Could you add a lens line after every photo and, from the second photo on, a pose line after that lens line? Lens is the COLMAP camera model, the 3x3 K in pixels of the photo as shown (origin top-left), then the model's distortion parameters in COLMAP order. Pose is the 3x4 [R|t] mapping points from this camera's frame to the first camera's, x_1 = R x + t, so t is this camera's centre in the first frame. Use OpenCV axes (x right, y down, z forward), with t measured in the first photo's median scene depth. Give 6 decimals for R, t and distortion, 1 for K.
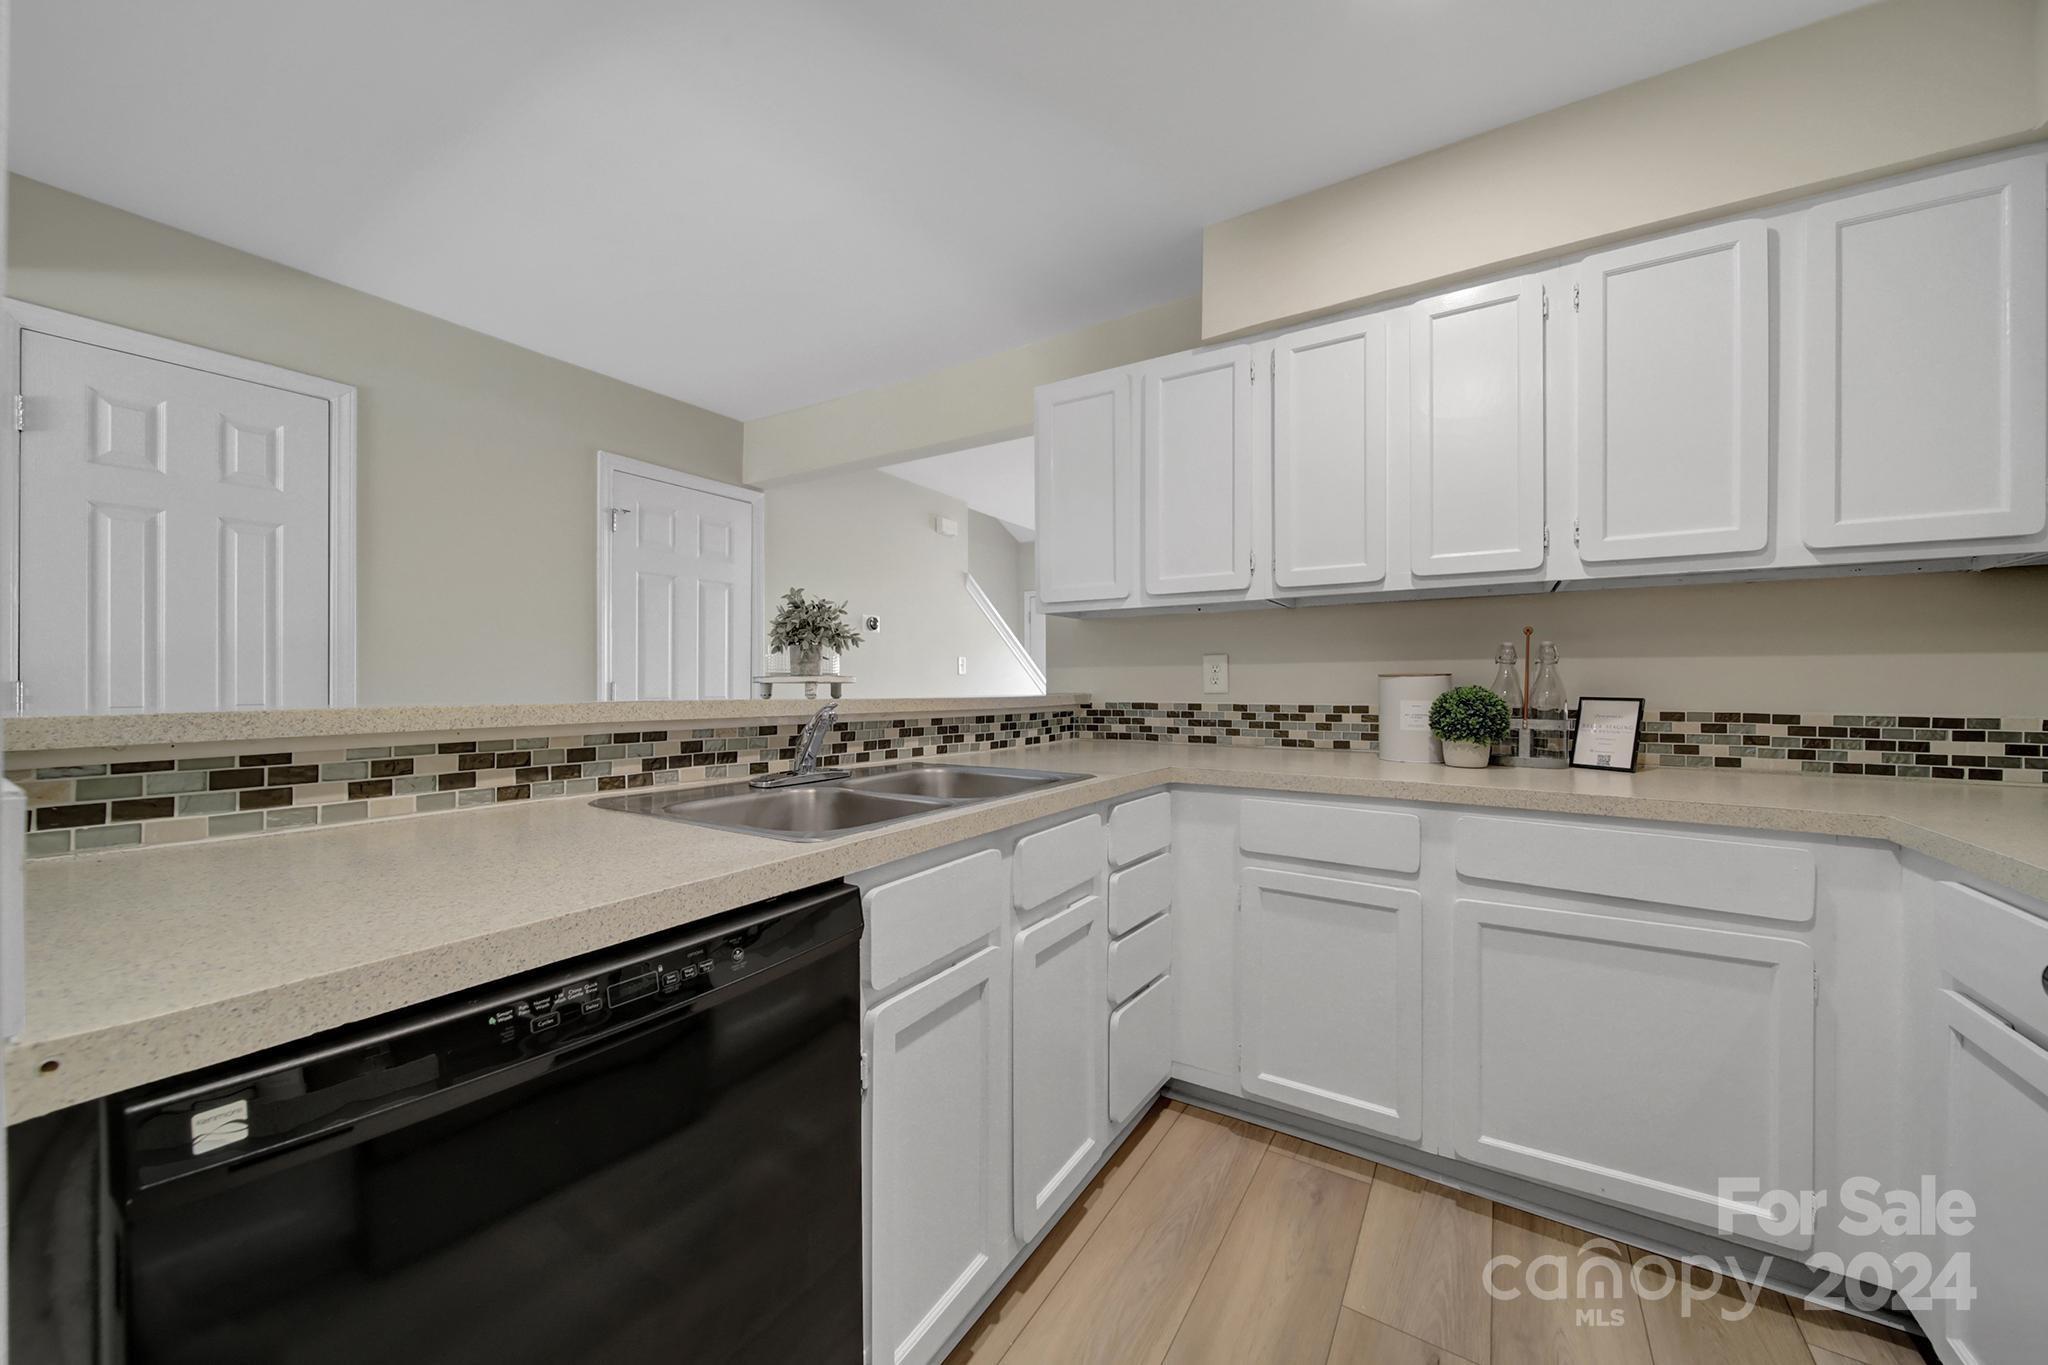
lens RADIAL K [[732.1, 0, 1021.5], [0, 732.1, 683.9], [0, 0, 1]] dist [-0.004481, -0.001396]
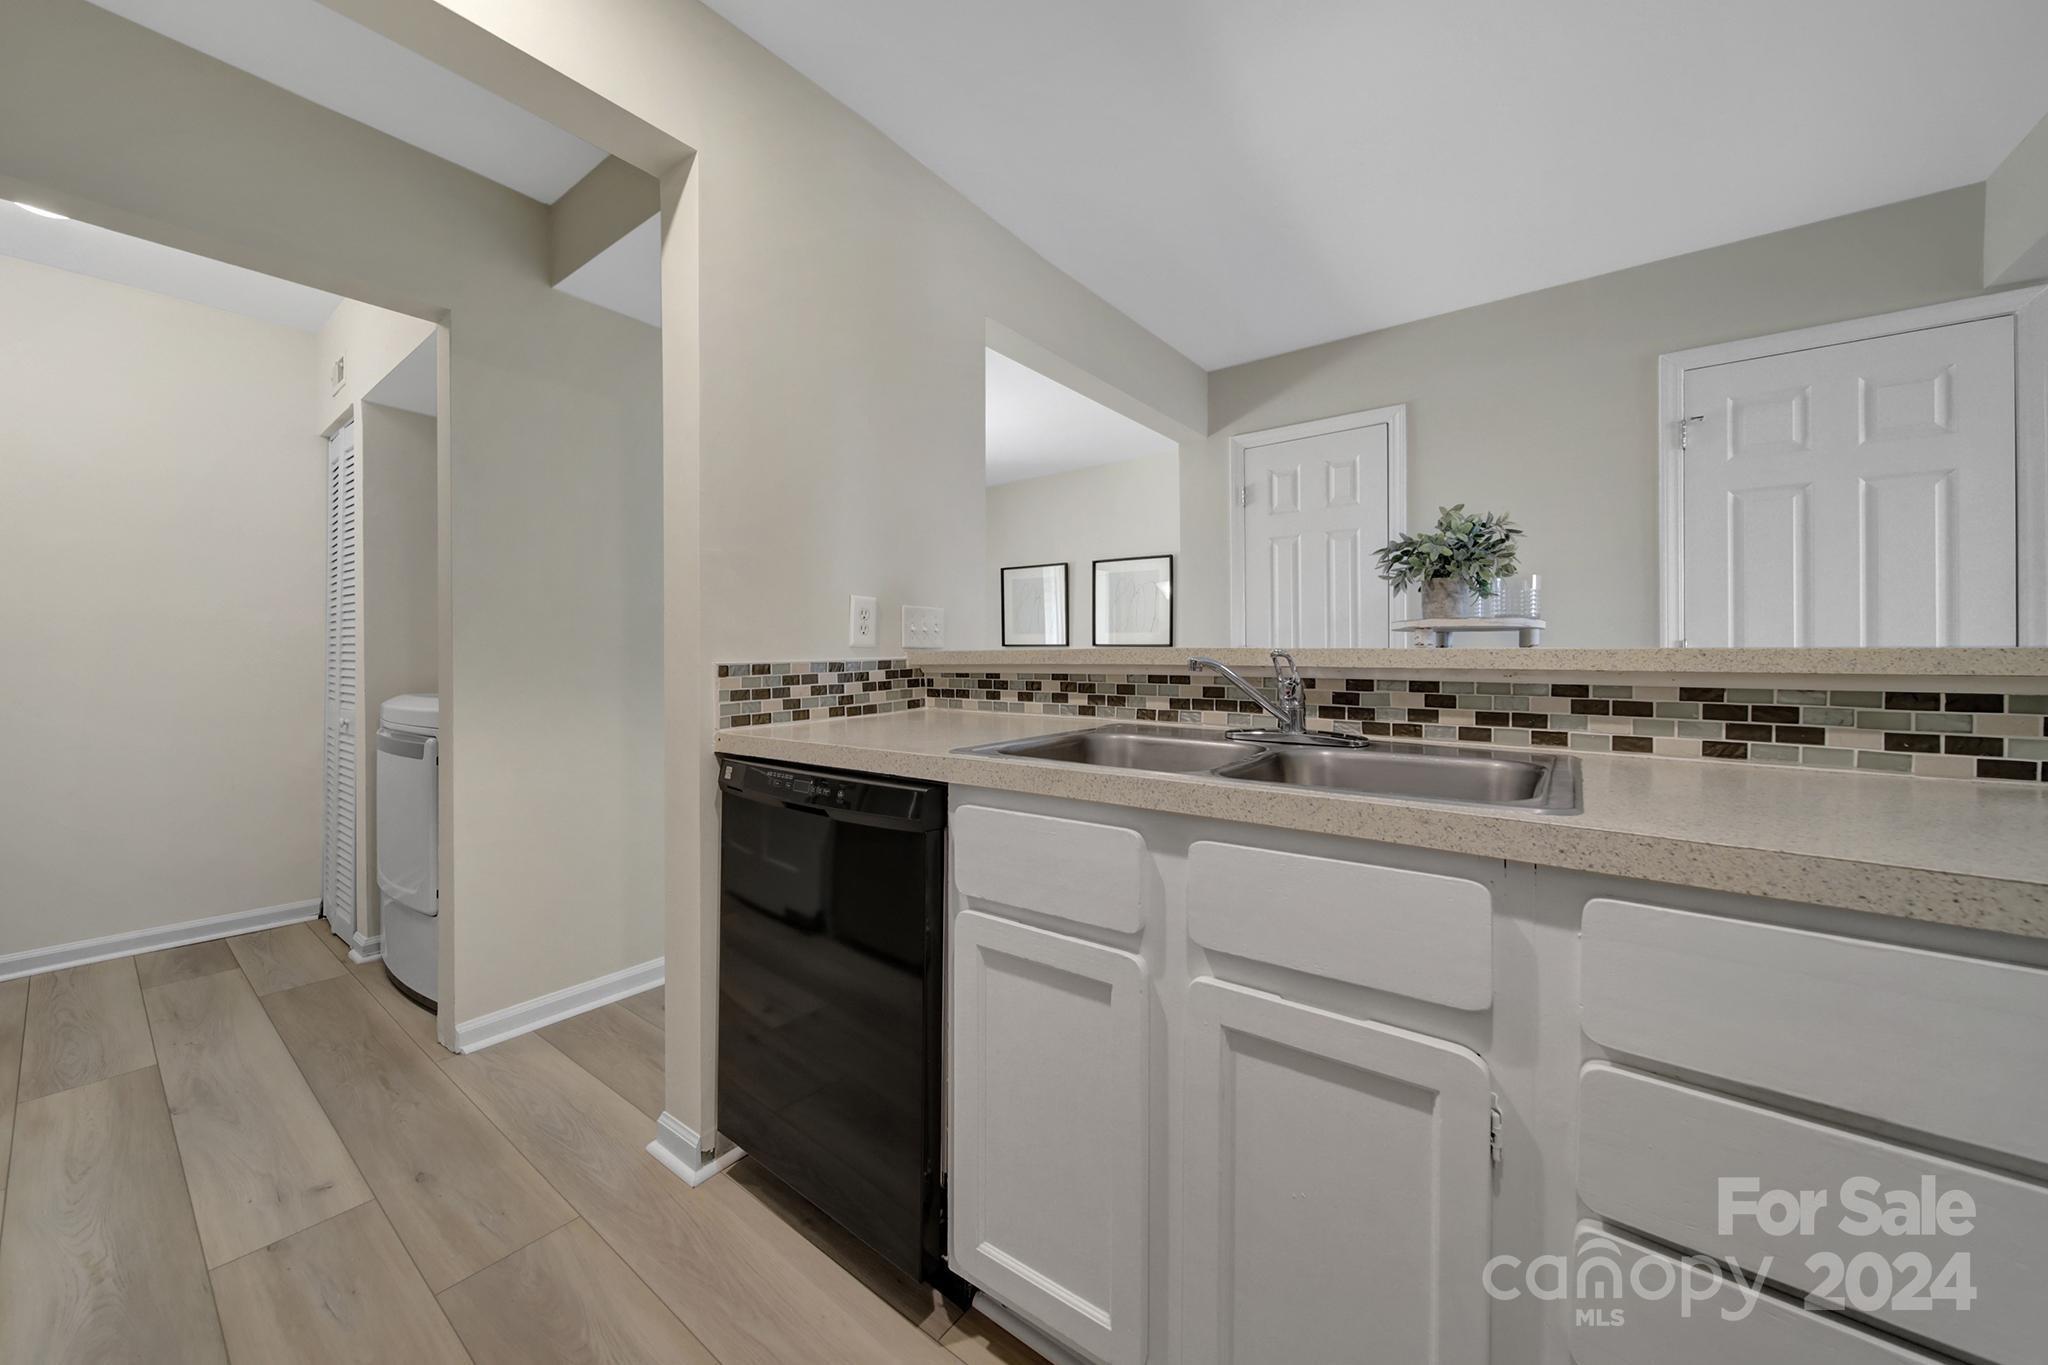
lens RADIAL K [[732.1, 0, 1025.5], [0, 732.1, 655.3], [0, 0, 1]] dist [-0.004481, -0.001396]
pose [[-0.073496, -0.003204, -0.997290, 0.644693], [0.002672, 0.999991, -0.003410, 0.035252], [0.997292, -0.002915, -0.073486, 0.814128]]
